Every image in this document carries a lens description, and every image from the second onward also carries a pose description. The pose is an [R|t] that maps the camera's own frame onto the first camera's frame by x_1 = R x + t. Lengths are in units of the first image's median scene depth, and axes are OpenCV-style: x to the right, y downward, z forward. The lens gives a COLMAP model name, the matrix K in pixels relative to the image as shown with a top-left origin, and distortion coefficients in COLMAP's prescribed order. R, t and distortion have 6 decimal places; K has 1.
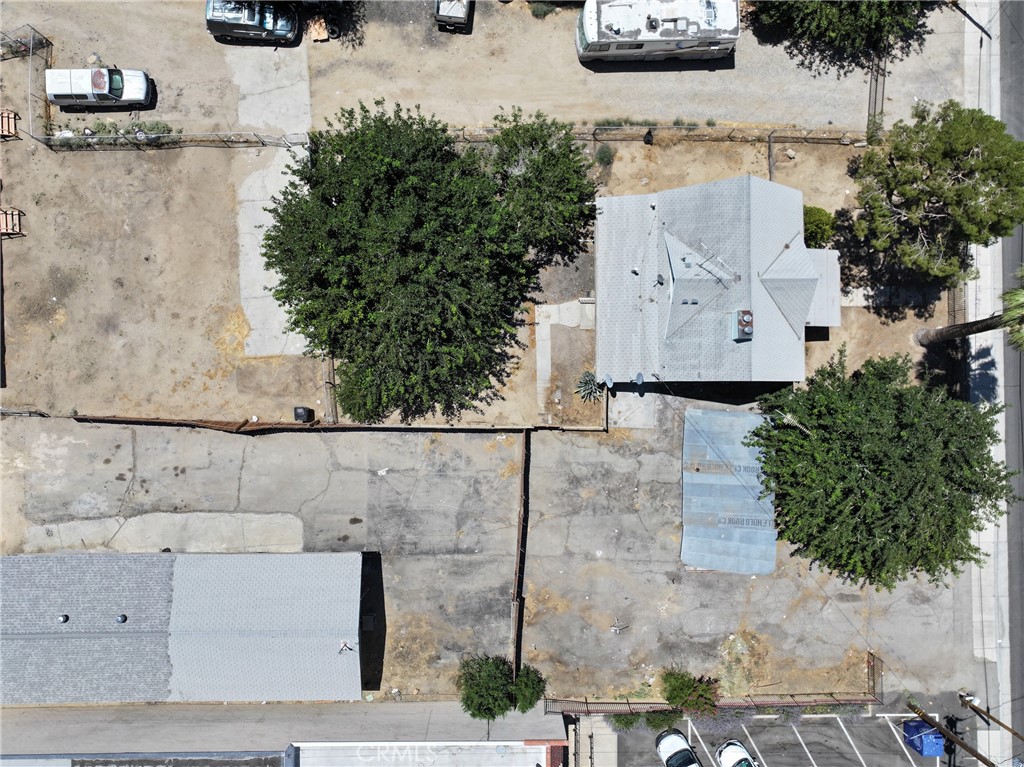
lens RADIAL K [[712.7, 0, 511.1], [0, 712.7, 381.4], [0, 0, 1]] dist [-0.001145, -0.000762]
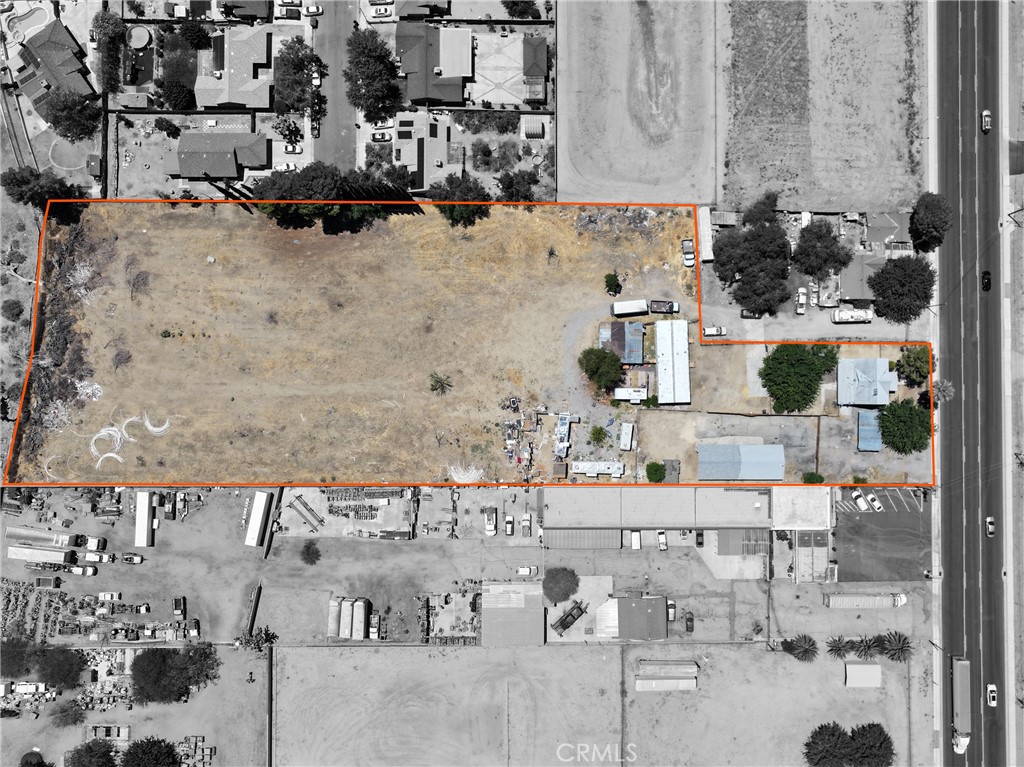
lens RADIAL K [[890.2, 0, 512.7], [0, 890.2, 386.4], [0, 0, 1]] dist [-0.001929, -0.003124]
pose [[0.999986, 0.002706, -0.004484, -1.670485], [-0.002694, 0.999993, 0.002582, -0.104884], [0.004491, -0.002570, 0.999987, -3.987919]]
